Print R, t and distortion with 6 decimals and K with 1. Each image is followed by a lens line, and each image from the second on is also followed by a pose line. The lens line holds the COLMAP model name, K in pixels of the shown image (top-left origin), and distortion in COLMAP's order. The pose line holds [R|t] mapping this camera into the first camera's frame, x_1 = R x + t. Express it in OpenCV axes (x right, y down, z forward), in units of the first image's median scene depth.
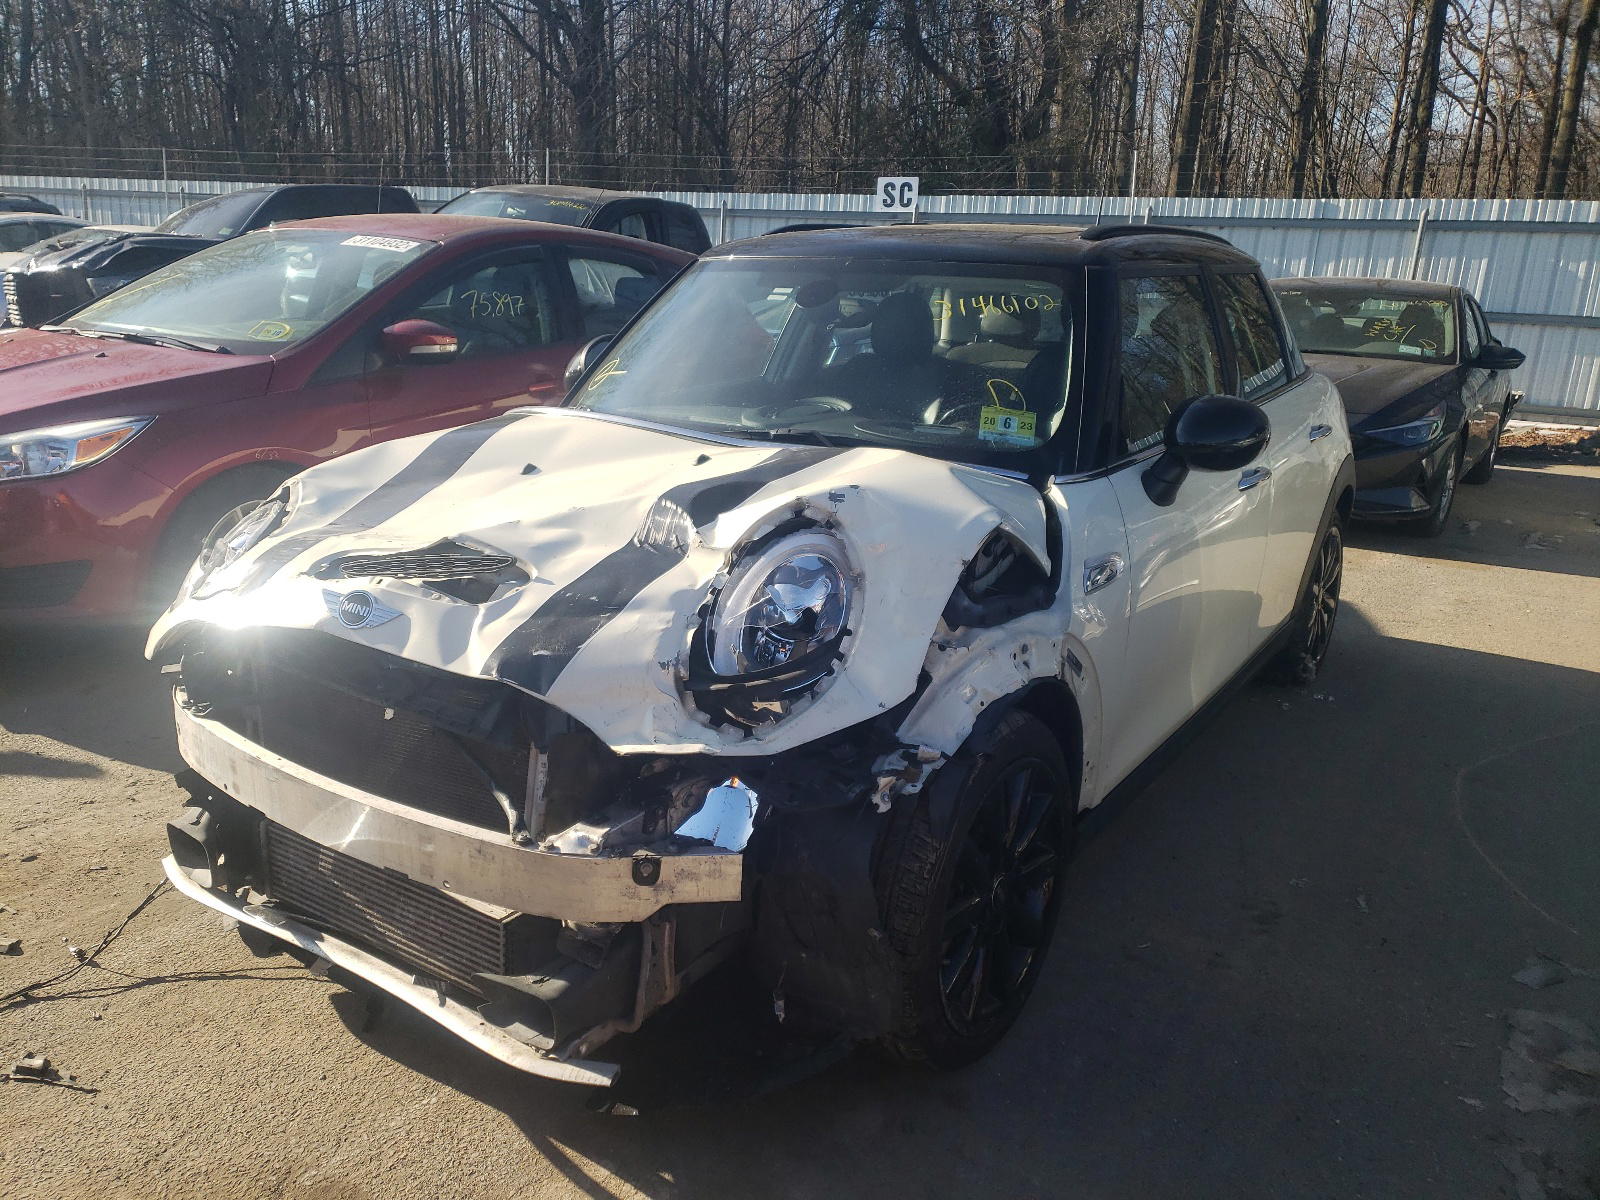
lens RADIAL K [[1231.2, 0, 800.0], [0, 1231.2, 600.0], [0, 0, 1]] dist [0.003300, 0.000730]
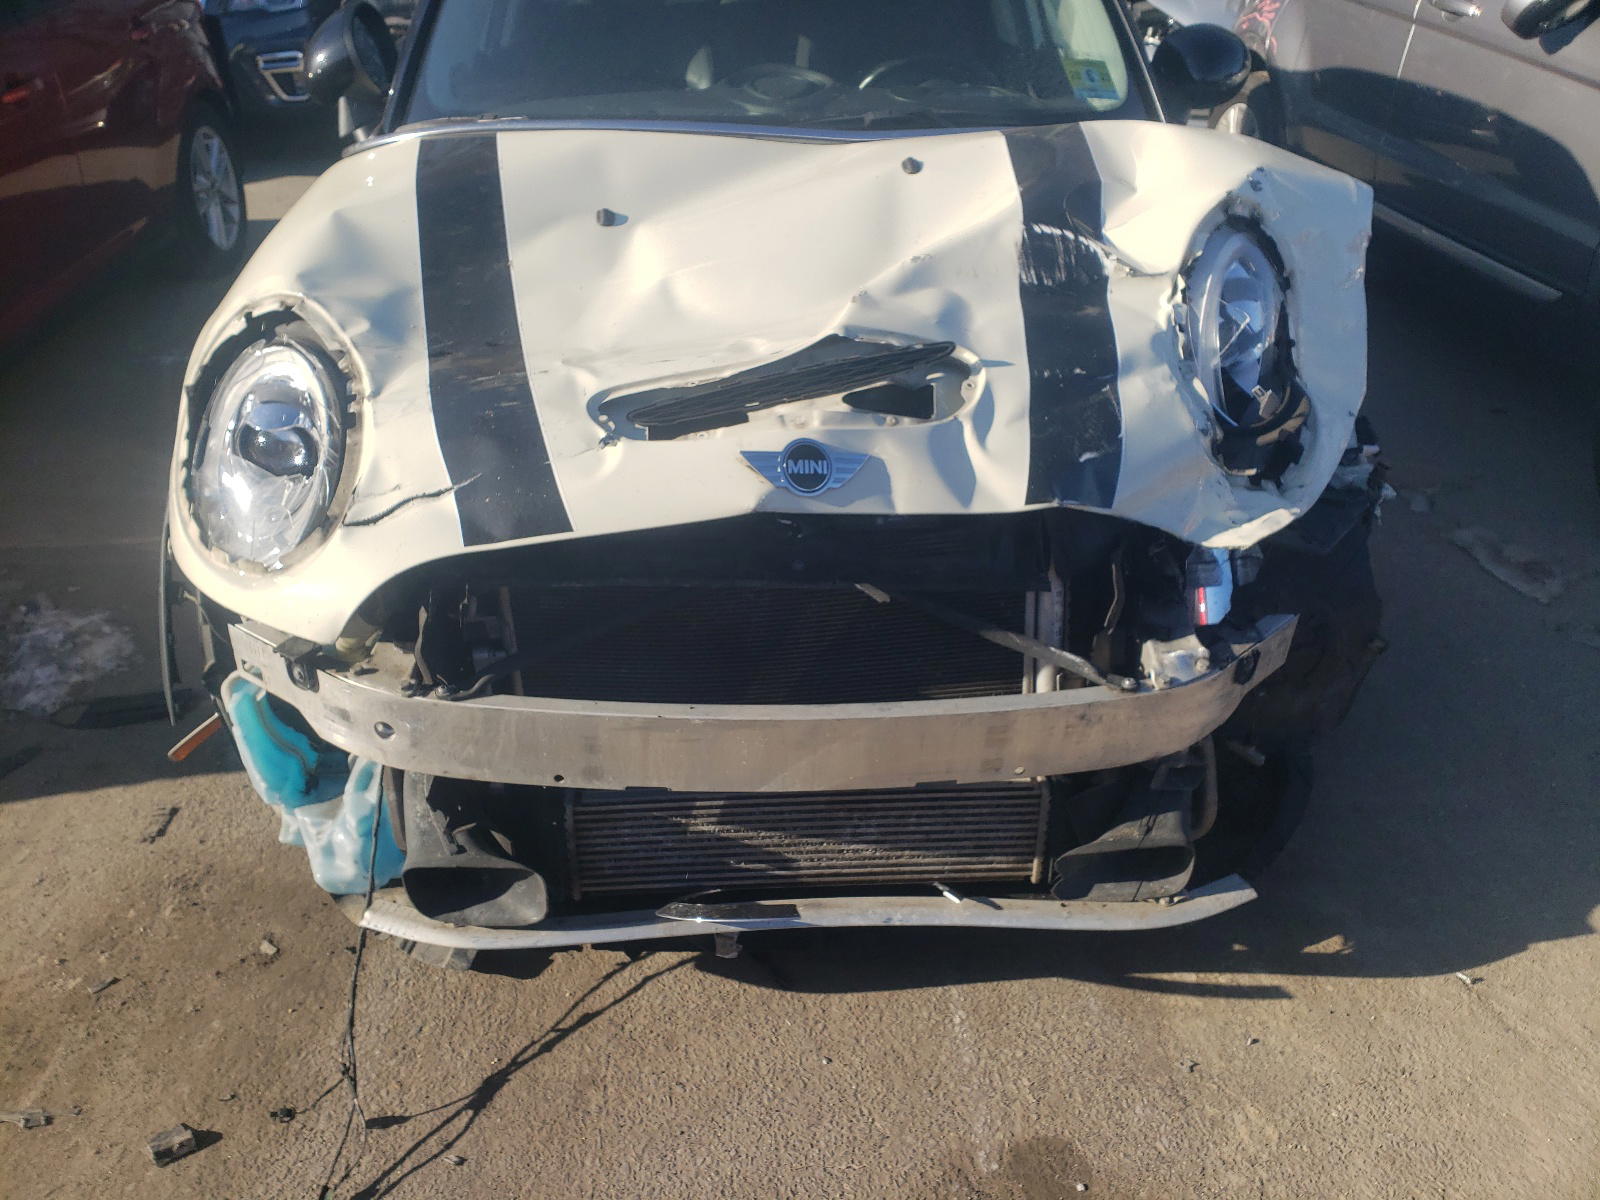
lens RADIAL K [[1231.2, 0, 800.0], [0, 1231.2, 600.0], [0, 0, 1]] dist [0.003300, 0.000730]
pose [[0.814499, -0.319817, 0.484055, -0.724176], [0.177500, 0.931699, 0.316907, -0.142270], [-0.552346, -0.172201, 0.815636, 0.439634]]
